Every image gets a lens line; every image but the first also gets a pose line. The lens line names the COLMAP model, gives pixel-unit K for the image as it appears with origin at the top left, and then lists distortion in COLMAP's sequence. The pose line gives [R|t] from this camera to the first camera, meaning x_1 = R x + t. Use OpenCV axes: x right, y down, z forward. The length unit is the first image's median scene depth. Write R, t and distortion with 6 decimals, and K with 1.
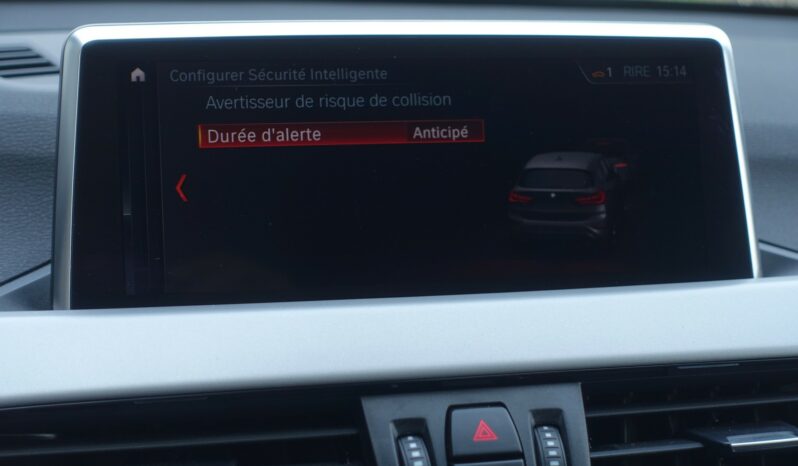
lens RADIAL K [[1182.4, 0, 401.9], [0, 1182.4, 235.9], [0, 0, 1]] dist [-0.062304, 0.000000]
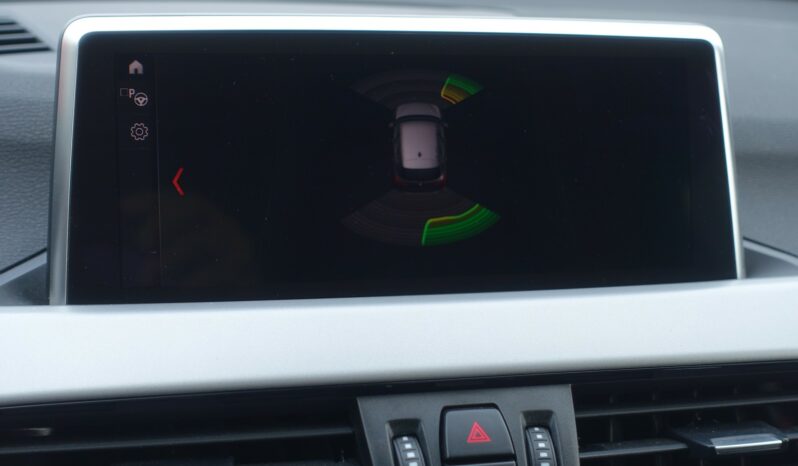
lens RADIAL K [[1182.4, 0, 396.9], [0, 1182.4, 234.9], [0, 0, 1]] dist [-0.062304, 0.000000]
pose [[0.999309, 0.019874, 0.031394, -0.033221], [-0.021314, 0.998704, 0.046221, -0.047978], [-0.030434, -0.046858, 0.998438, -0.009120]]
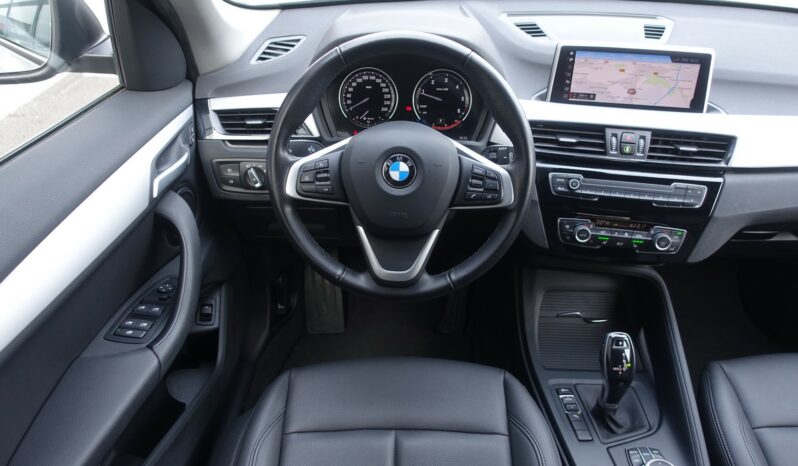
lens RADIAL K [[547.7, 0, 401.5], [0, 547.7, 233.6], [0, 0, 1]] dist [-0.005376, -0.005995]
pose [[0.932049, 0.210299, -0.295056, -0.061199], [-0.078826, 0.912511, 0.401385, -0.322379], [0.353653, -0.350853, 0.867082, -1.518411]]
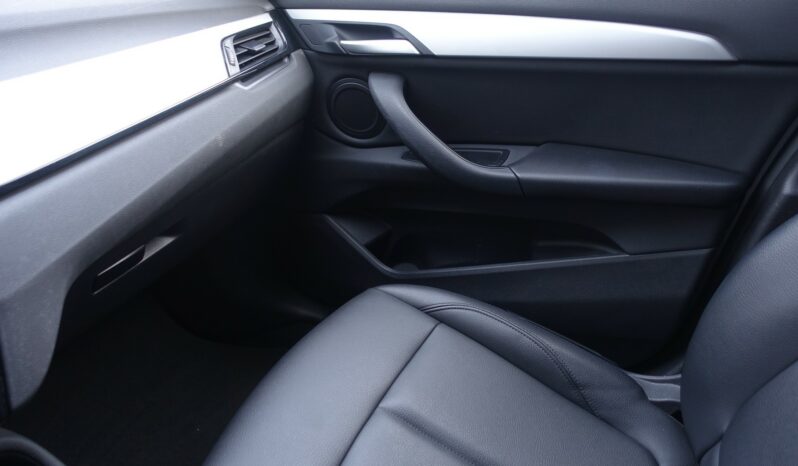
lens RADIAL K [[547.7, 0, 398.0], [0, 547.7, 229.5], [0, 0, 1]] dist [-0.005376, -0.005995]
pose [[0.730086, -0.370728, 0.574052, 0.464513], [0.152645, 0.907297, 0.391806, -0.025102], [-0.666089, -0.198426, 0.718994, -0.384518]]
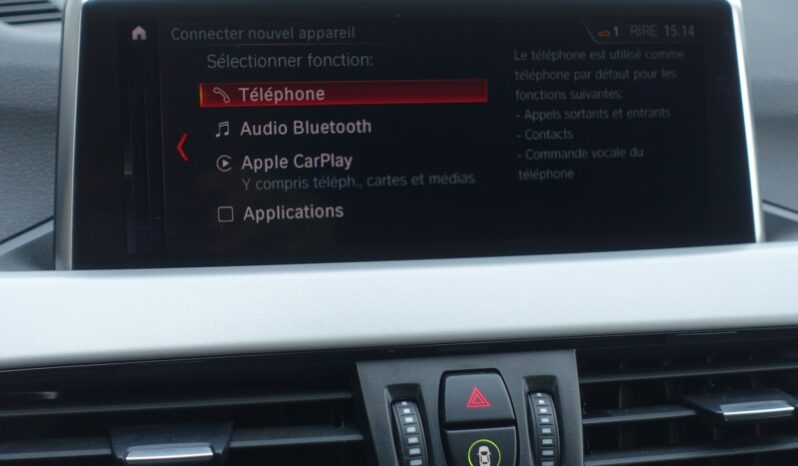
lens RADIAL K [[1182.4, 0, 401.9], [0, 1182.4, 231.7], [0, 0, 1]] dist [-0.062304, 0.000000]
pose [[0.999677, 0.014398, -0.020959, 0.022704], [-0.012961, 0.997656, 0.067197, -0.040694], [0.021878, -0.066903, 0.997520, -0.000218]]
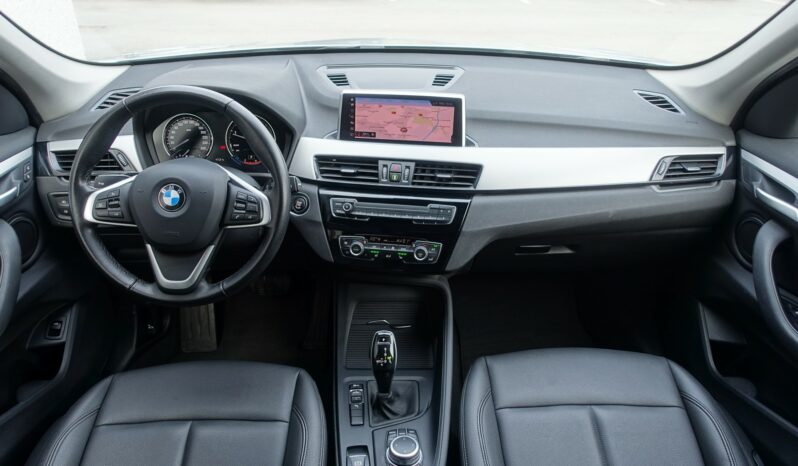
lens RADIAL K [[547.7, 0, 405.2], [0, 547.7, 234.0], [0, 0, 1]] dist [-0.005376, -0.005995]
pose [[0.944870, 0.169139, -0.280378, 0.935591], [-0.069109, 0.939983, 0.334151, -0.454528], [0.320069, -0.296352, 0.899851, -1.614158]]
